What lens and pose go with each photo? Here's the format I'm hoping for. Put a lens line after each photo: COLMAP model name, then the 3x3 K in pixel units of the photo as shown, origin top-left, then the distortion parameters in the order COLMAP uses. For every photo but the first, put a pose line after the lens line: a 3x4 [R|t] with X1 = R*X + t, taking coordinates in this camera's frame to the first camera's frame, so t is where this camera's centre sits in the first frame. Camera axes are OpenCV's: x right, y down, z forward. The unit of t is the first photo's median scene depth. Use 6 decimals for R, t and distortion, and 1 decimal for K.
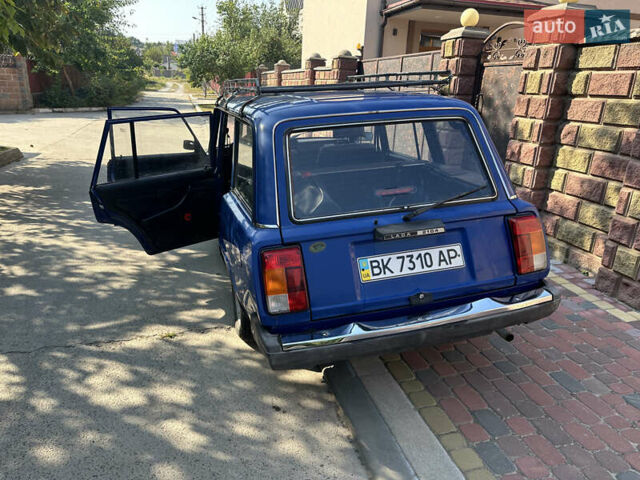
lens RADIAL K [[460.3, 0, 320.0], [0, 460.3, 240.0], [0, 0, 1]] dist [0.002678, -0.000141]
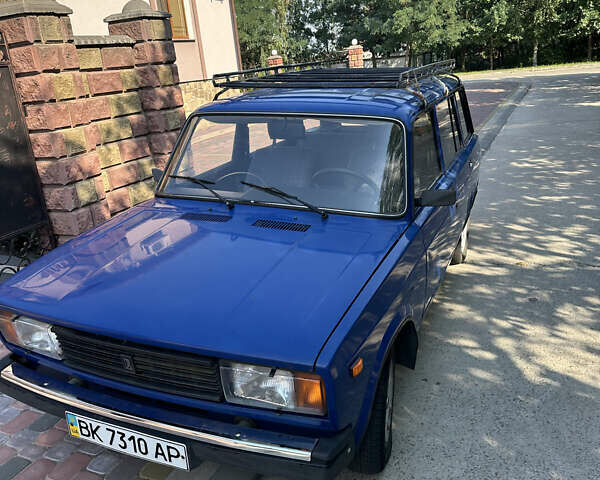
lens RADIAL K [[558.3, 0, 300.0], [0, 558.3, 240.0], [0, 0, 1]] dist [-0.014365, -0.010296]
pose [[-0.770864, -0.152920, 0.618372, -0.655967], [0.268115, 0.802689, 0.532734, -0.649334], [-0.577826, 0.576460, -0.577764, 1.795275]]
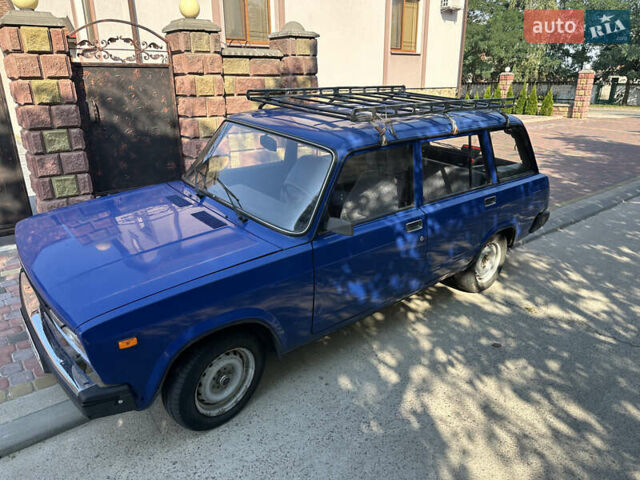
lens RADIAL K [[460.3, 0, 320.0], [0, 460.3, 240.0], [0, 0, 1]] dist [0.002678, -0.000141]
pose [[-0.399239, -0.325680, 0.857054, -0.911935], [0.284030, 0.844864, 0.453357, -0.545544], [-0.871743, 0.424426, -0.244799, 1.427537]]
